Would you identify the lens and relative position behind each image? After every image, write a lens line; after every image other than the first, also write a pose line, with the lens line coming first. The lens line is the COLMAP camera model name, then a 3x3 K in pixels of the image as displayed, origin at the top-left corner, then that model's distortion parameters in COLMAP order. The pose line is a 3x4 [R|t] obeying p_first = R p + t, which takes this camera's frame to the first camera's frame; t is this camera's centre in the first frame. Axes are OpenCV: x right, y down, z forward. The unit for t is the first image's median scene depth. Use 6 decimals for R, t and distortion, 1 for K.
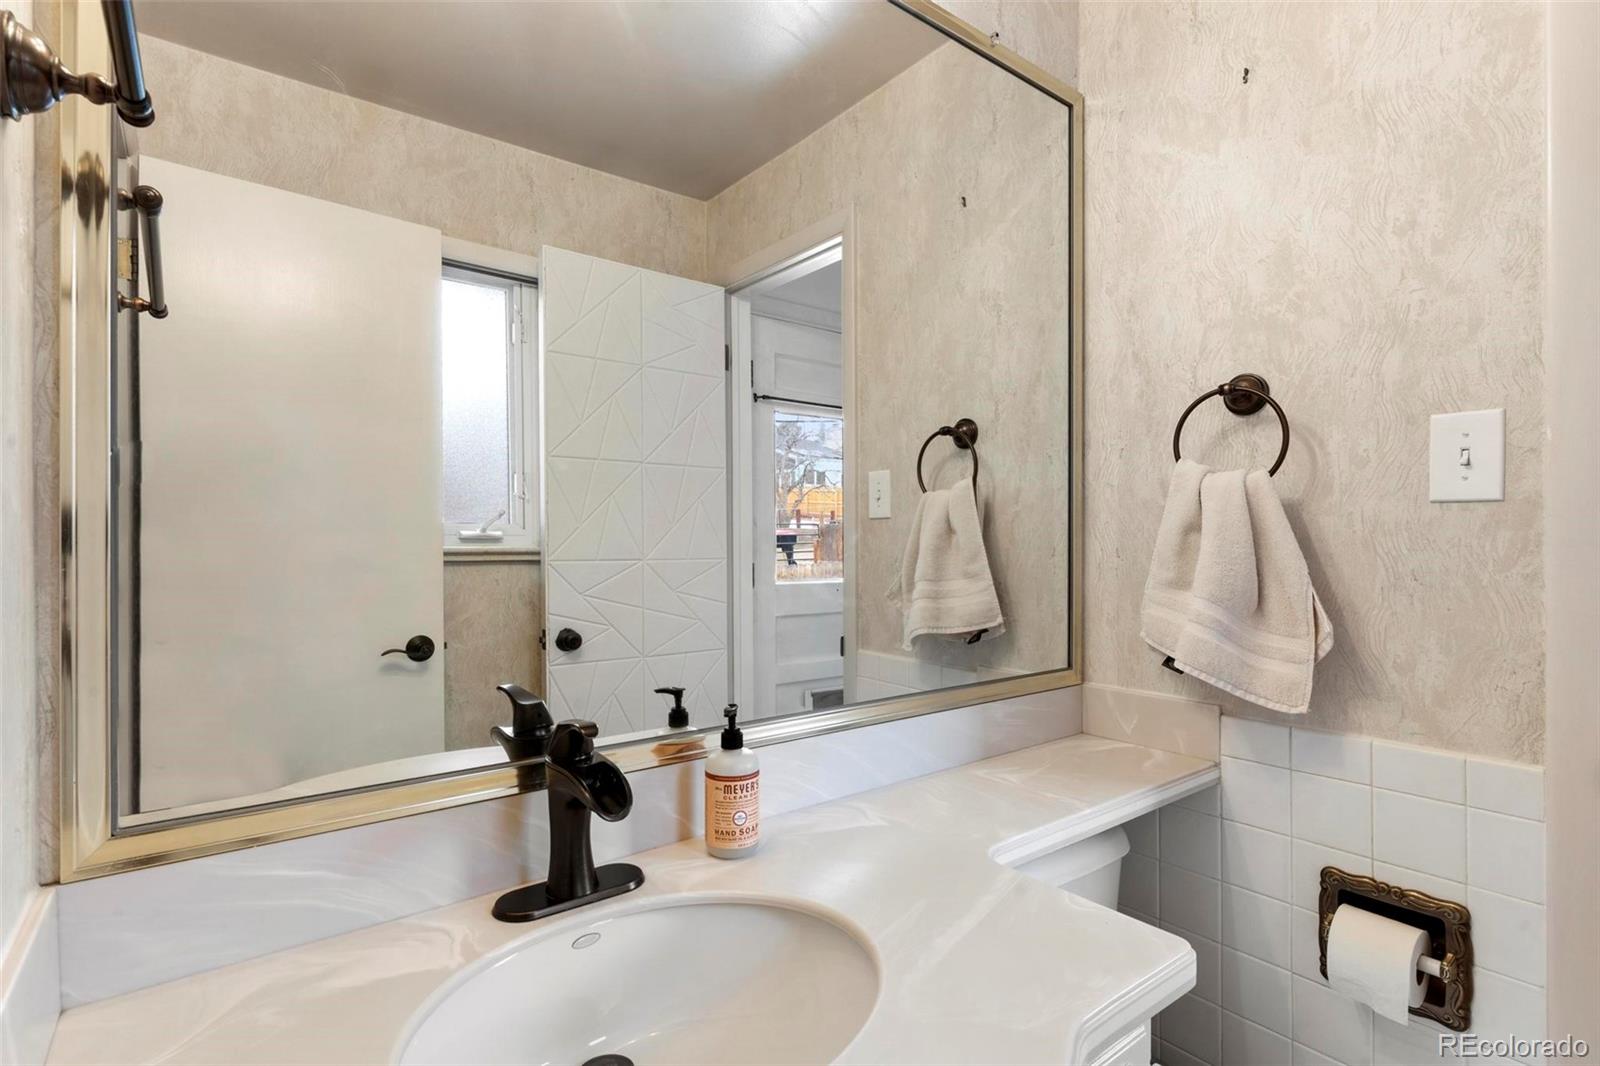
lens RADIAL K [[774.4, 0, 798.6], [0, 774.4, 521.4], [0, 0, 1]] dist [-0.001200, -0.000125]
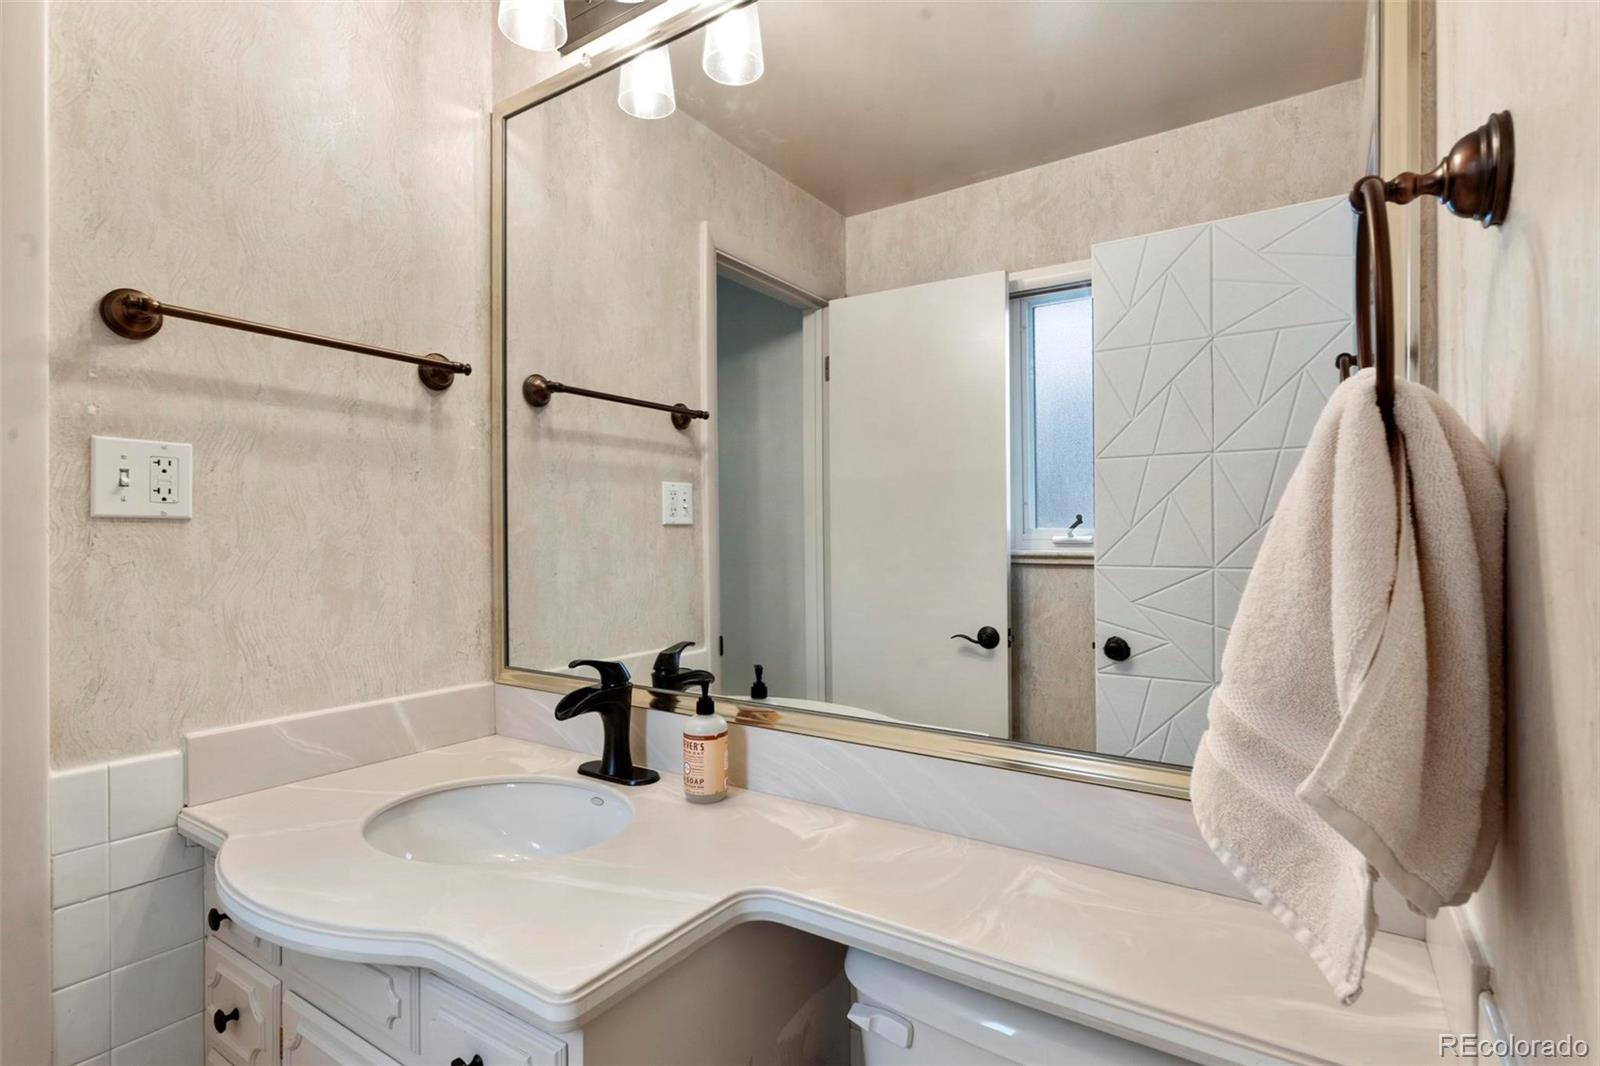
lens RADIAL K [[780.9, 0, 800.0], [0, 780.9, 533.0], [0, 0, 1]] dist [0.000052, 0.000191]
pose [[0.318301, -0.010674, -0.947930, 0.498386], [0.020068, 0.999788, -0.004519, 0.006422], [0.947777, -0.017585, 0.318448, 0.330503]]
